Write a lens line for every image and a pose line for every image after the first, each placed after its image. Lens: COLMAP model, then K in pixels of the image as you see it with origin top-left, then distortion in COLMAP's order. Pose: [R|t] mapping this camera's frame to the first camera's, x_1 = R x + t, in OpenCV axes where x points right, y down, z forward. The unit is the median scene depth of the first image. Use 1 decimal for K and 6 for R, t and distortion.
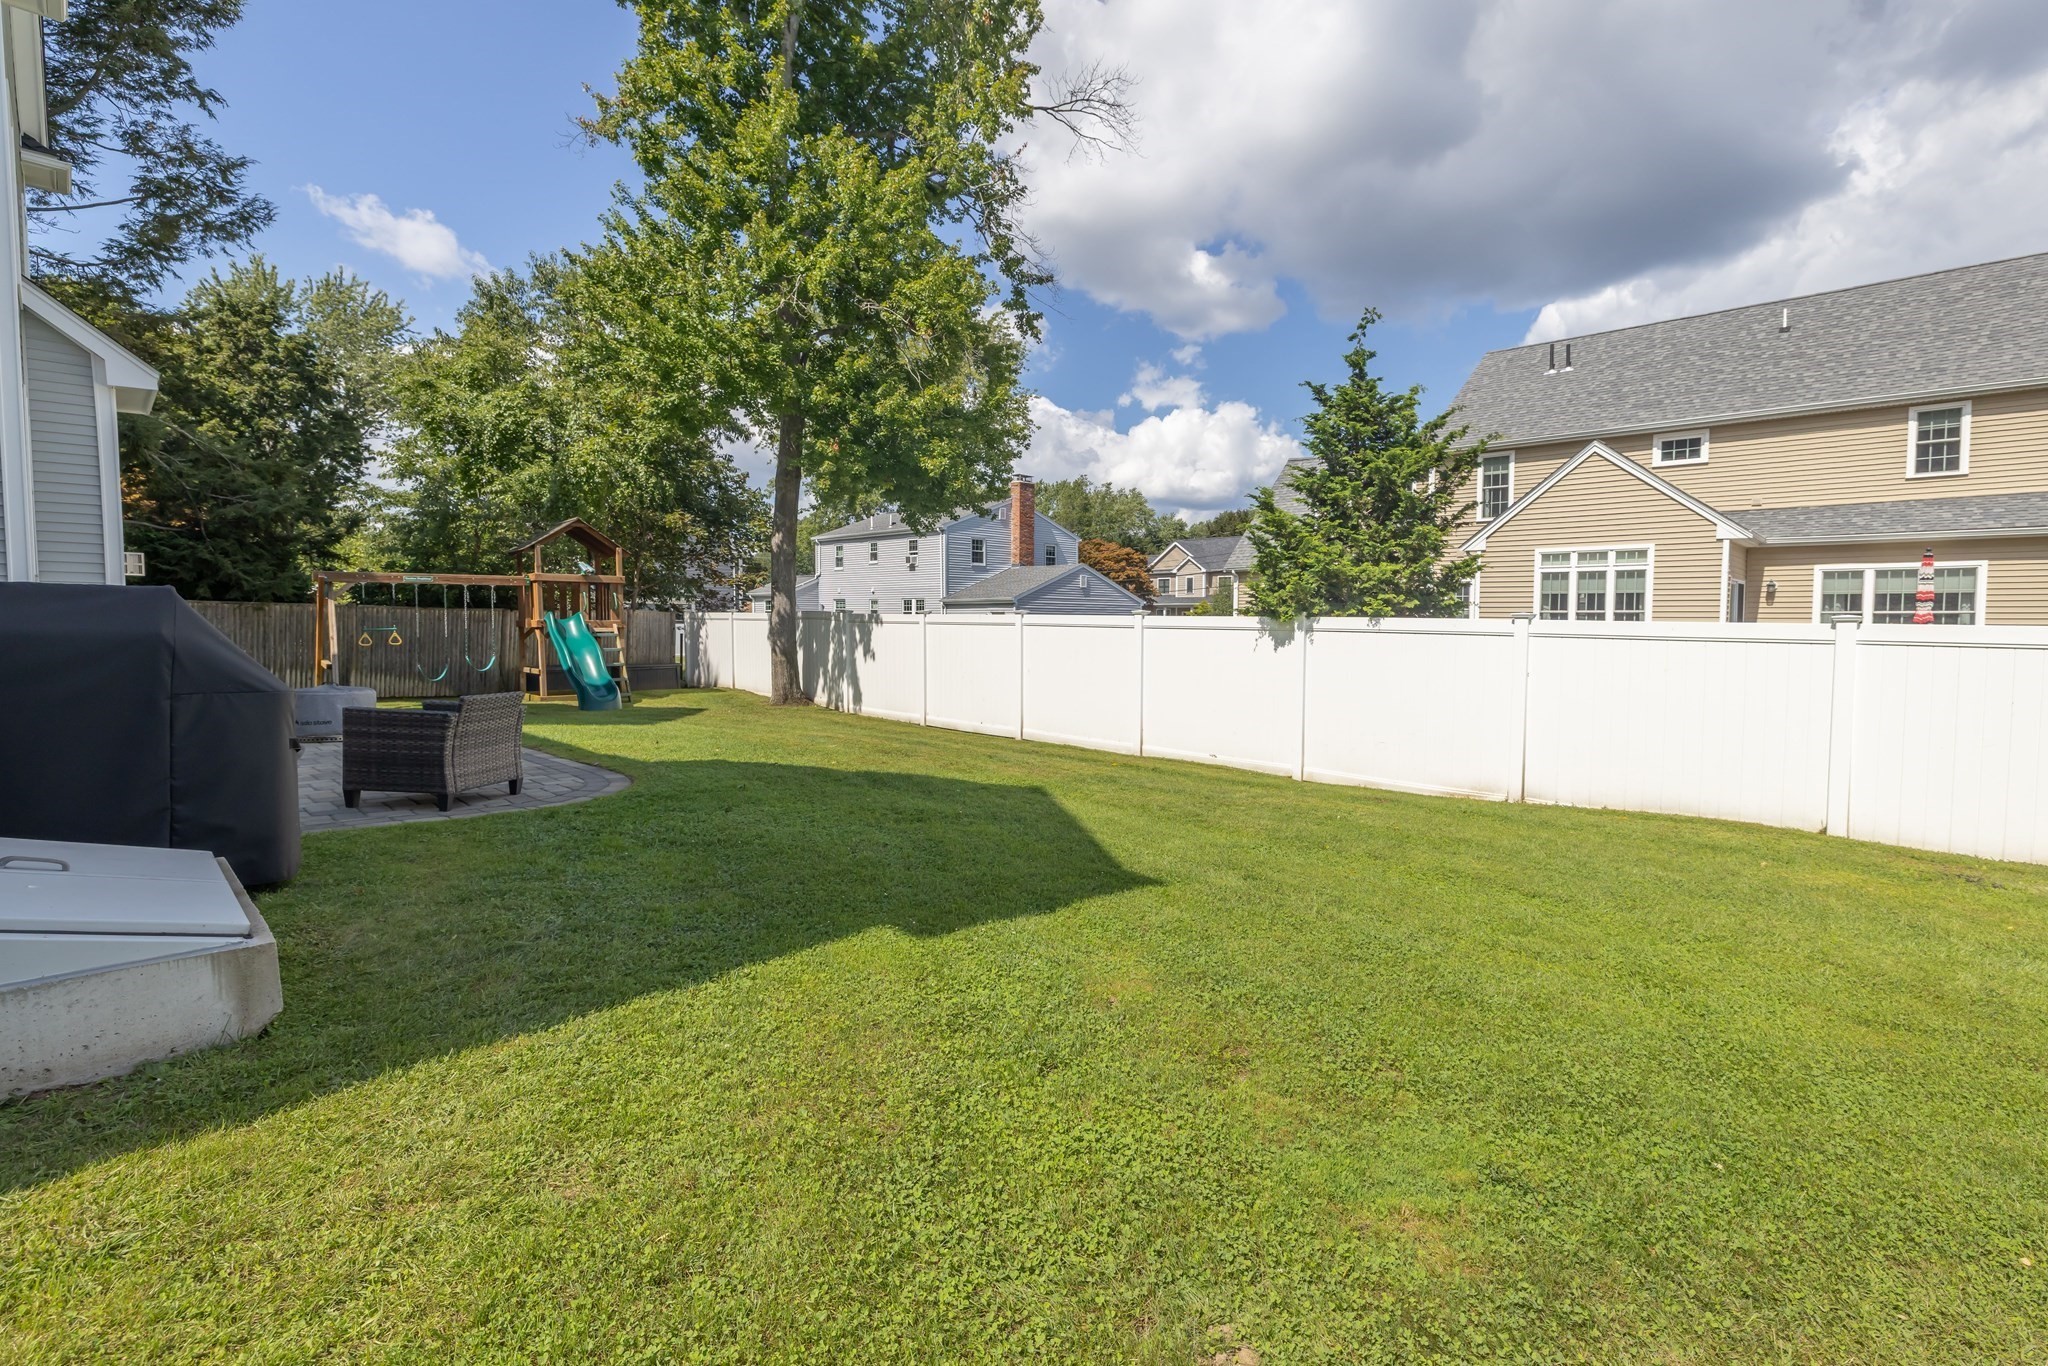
lens RADIAL K [[894.7, 0, 1035.2], [0, 894.7, 623.3], [0, 0, 1]] dist [-0.003507, -0.000430]
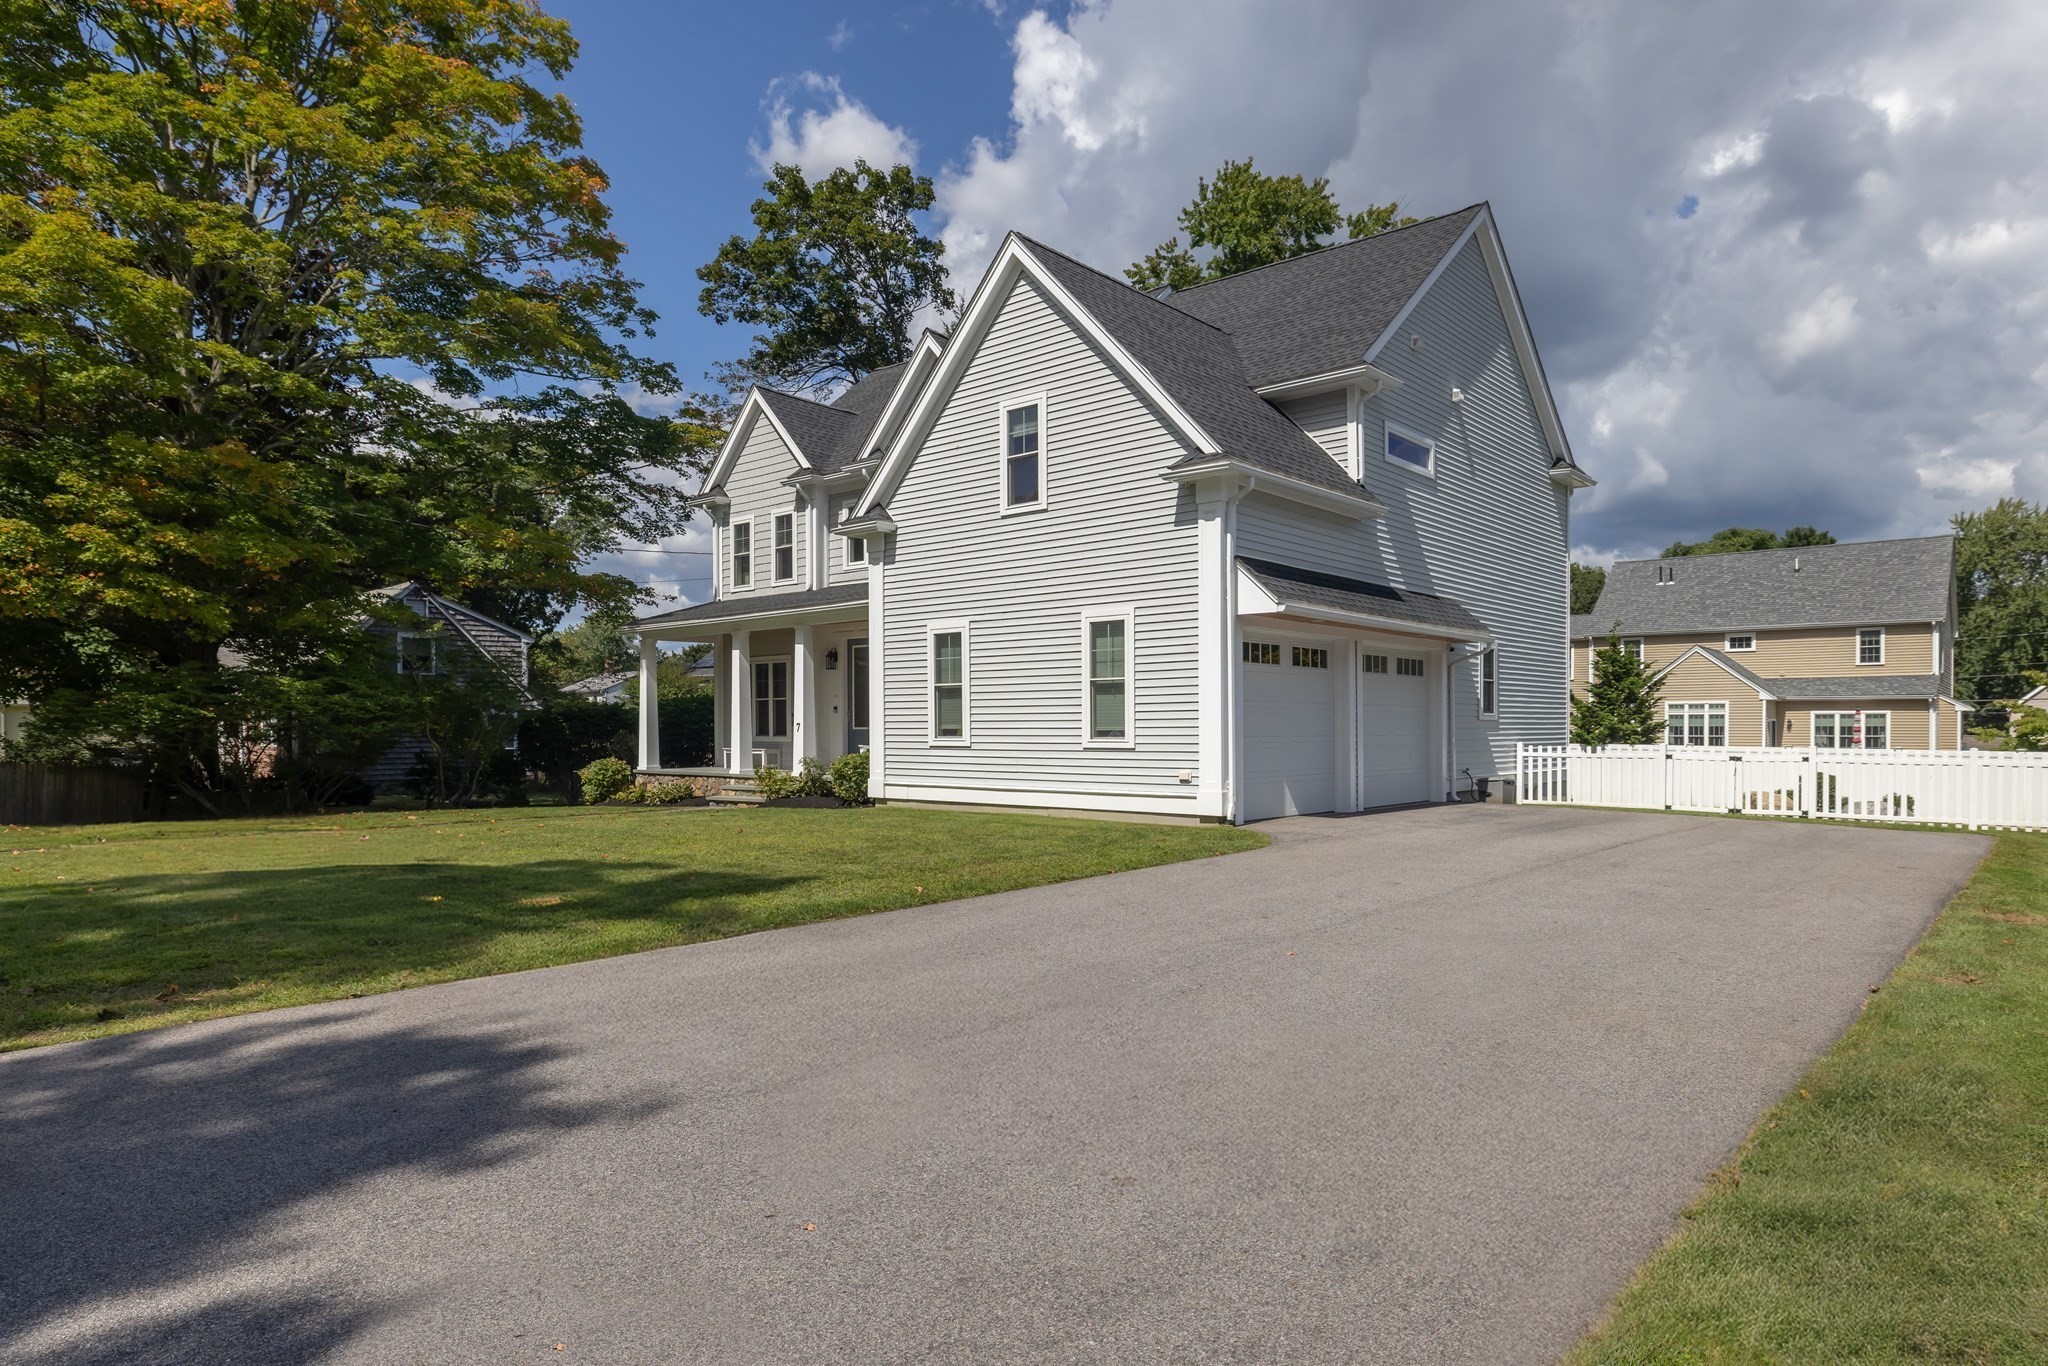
lens RADIAL K [[1119.0, 0, 1027.4], [0, 1119.0, 698.8], [0, 0, 1]] dist [-0.000643, 0.000225]
pose [[0.998336, -0.005886, 0.057365, -0.924486], [0.007666, 0.999494, -0.030868, -0.031296], [-0.057154, 0.031256, 0.997876, -1.278835]]
